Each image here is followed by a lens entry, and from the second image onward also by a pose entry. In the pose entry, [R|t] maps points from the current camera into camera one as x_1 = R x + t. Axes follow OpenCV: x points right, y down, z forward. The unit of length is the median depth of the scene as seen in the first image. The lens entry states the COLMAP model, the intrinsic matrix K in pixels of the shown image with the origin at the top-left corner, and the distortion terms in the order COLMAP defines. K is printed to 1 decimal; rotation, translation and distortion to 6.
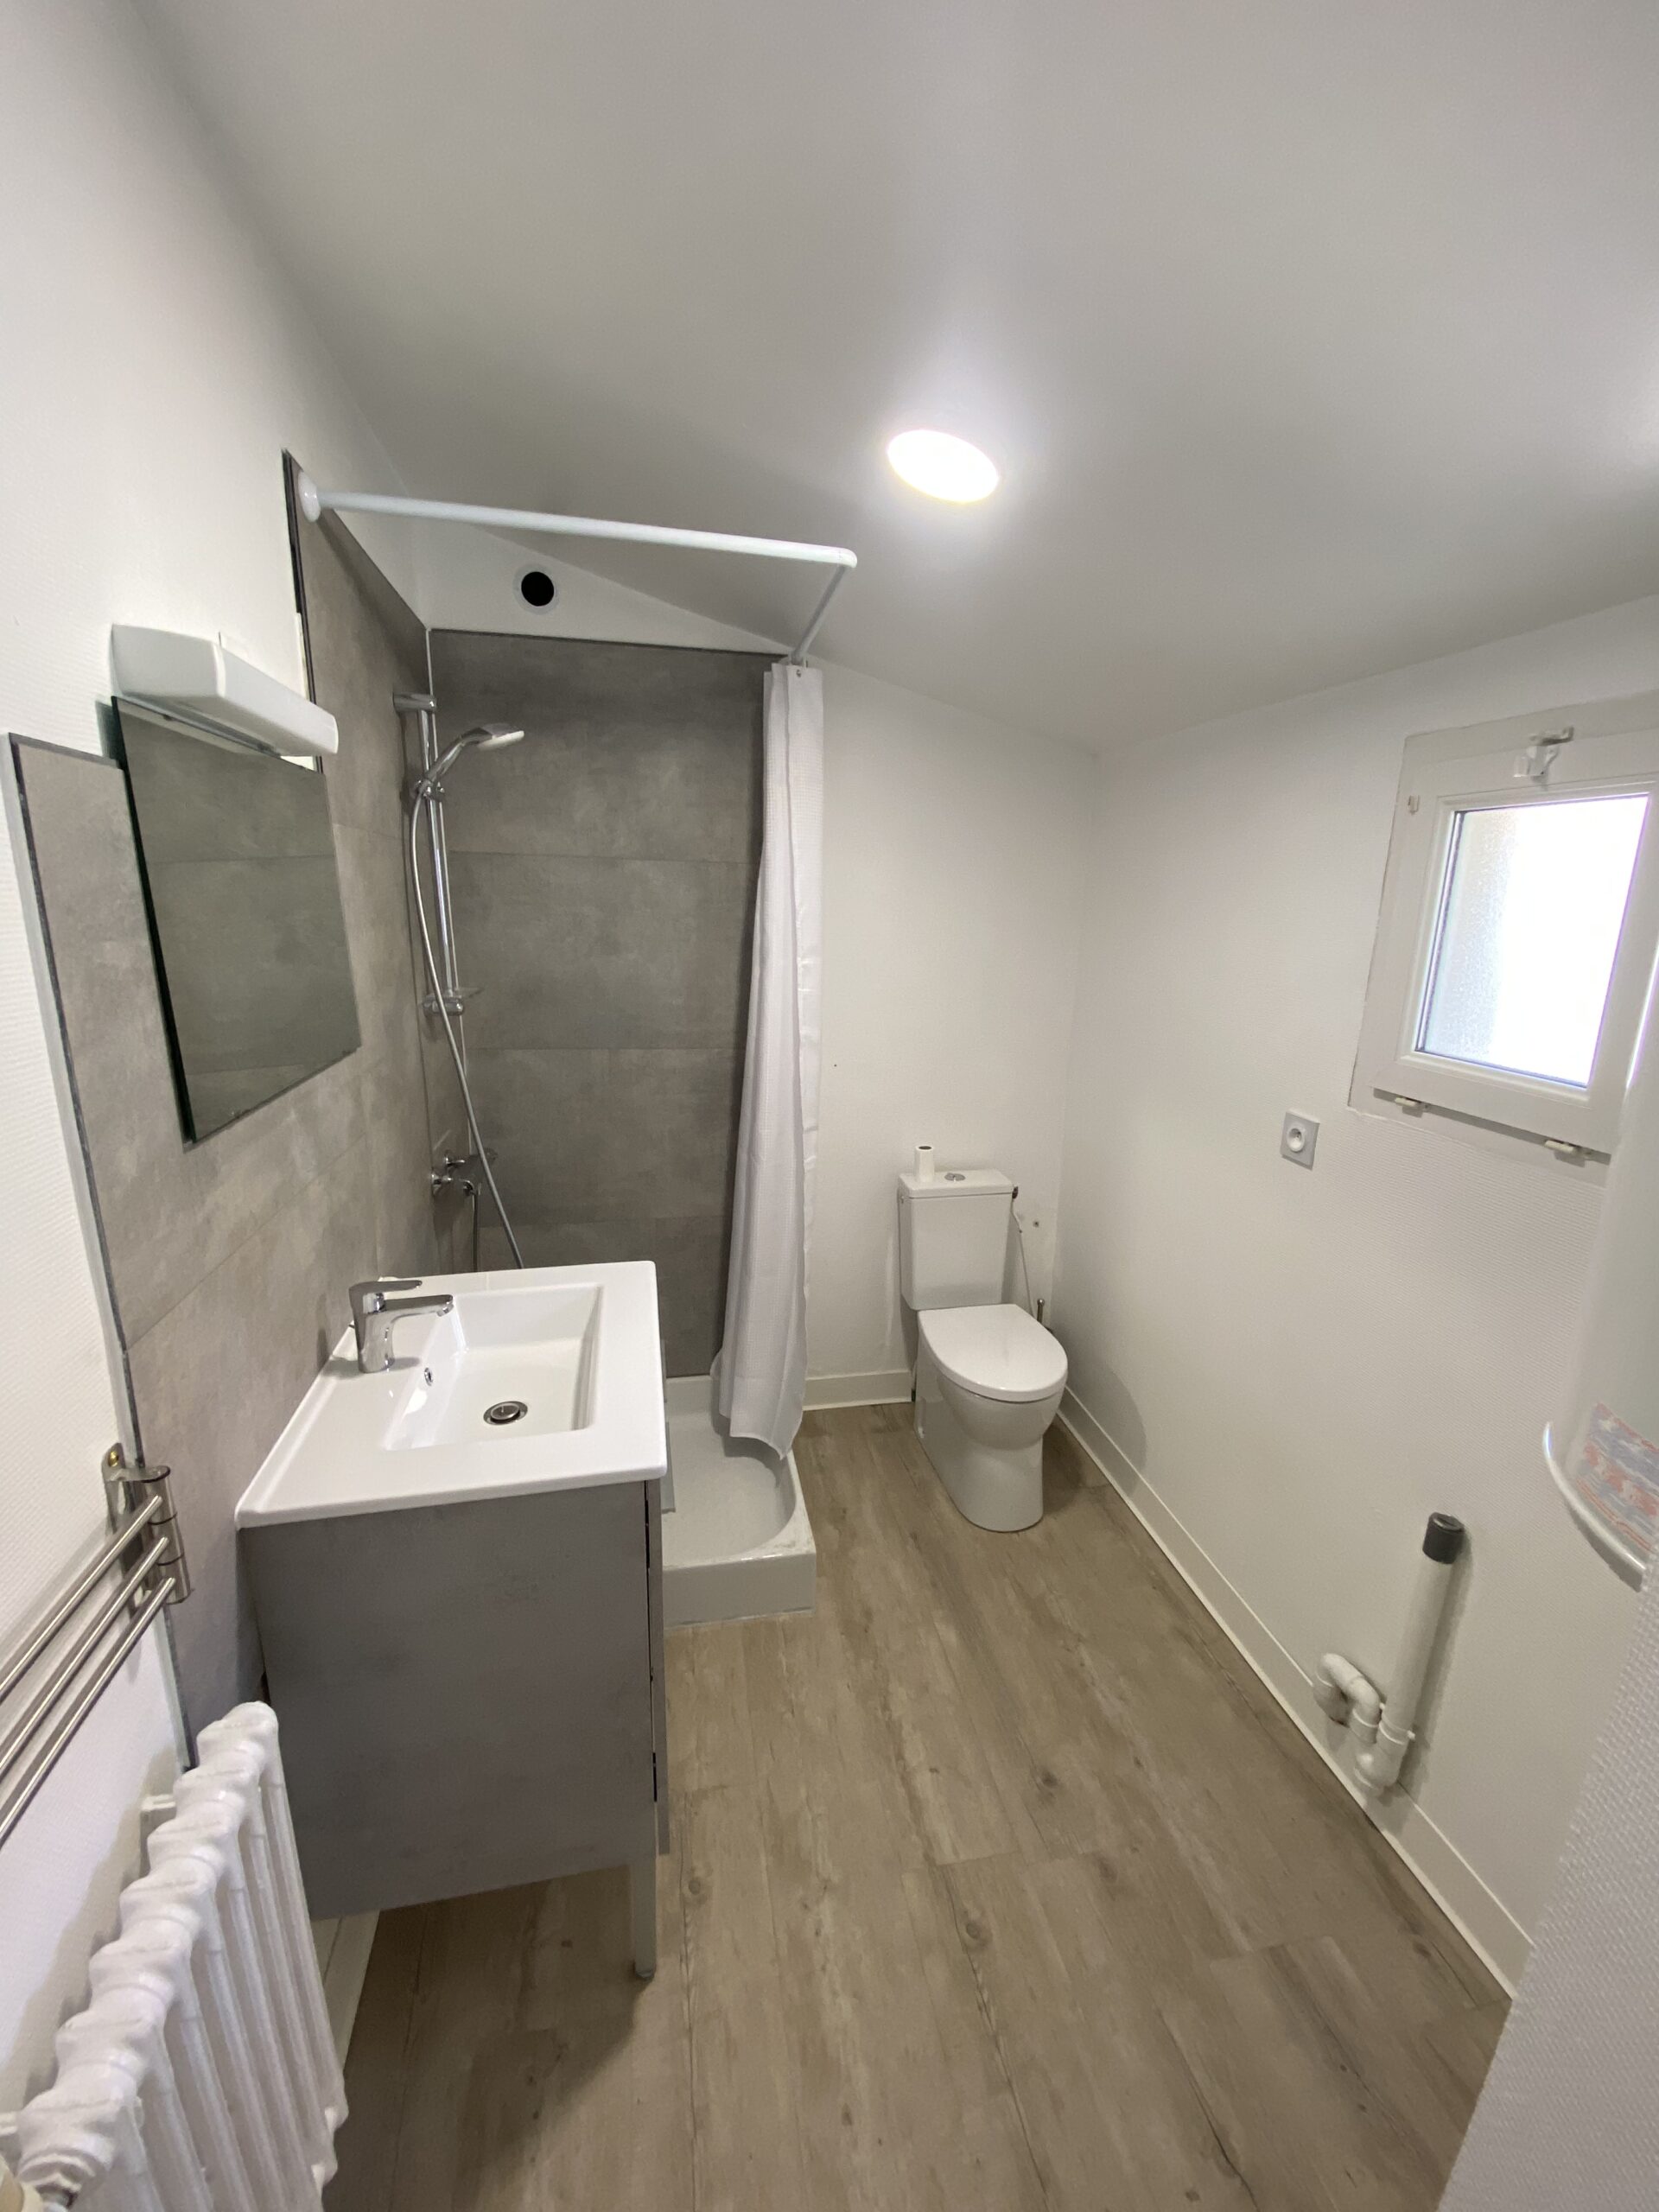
lens RADIAL K [[898.1, 0, 829.5], [0, 898.1, 1106.0], [0, 0, 1]] dist [0.014241, -0.019487]
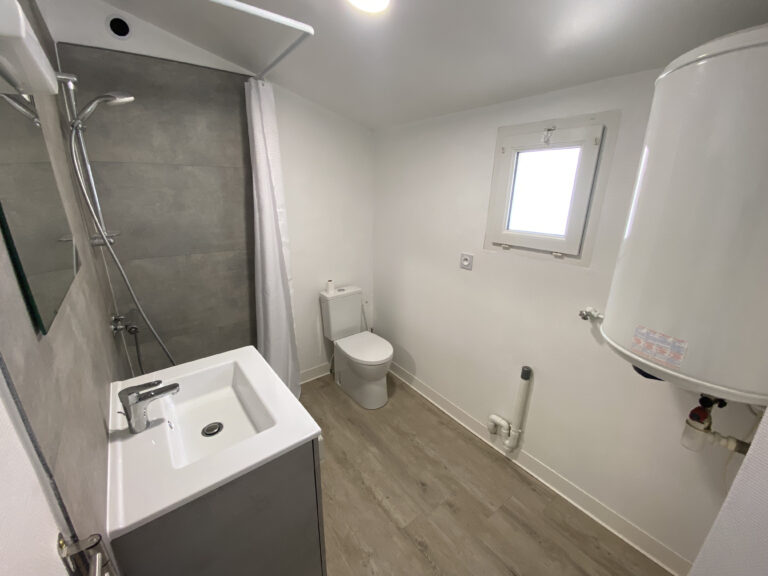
lens RADIAL K [[311.8, 0, 384.0], [0, 311.8, 288.0], [0, 0, 1]] dist [0.014241, -0.019487]
pose [[0.897185, -0.141576, 0.418349, -0.200273], [0.107585, 0.988753, 0.103885, -0.015154], [-0.428351, -0.048196, 0.902326, 0.142135]]
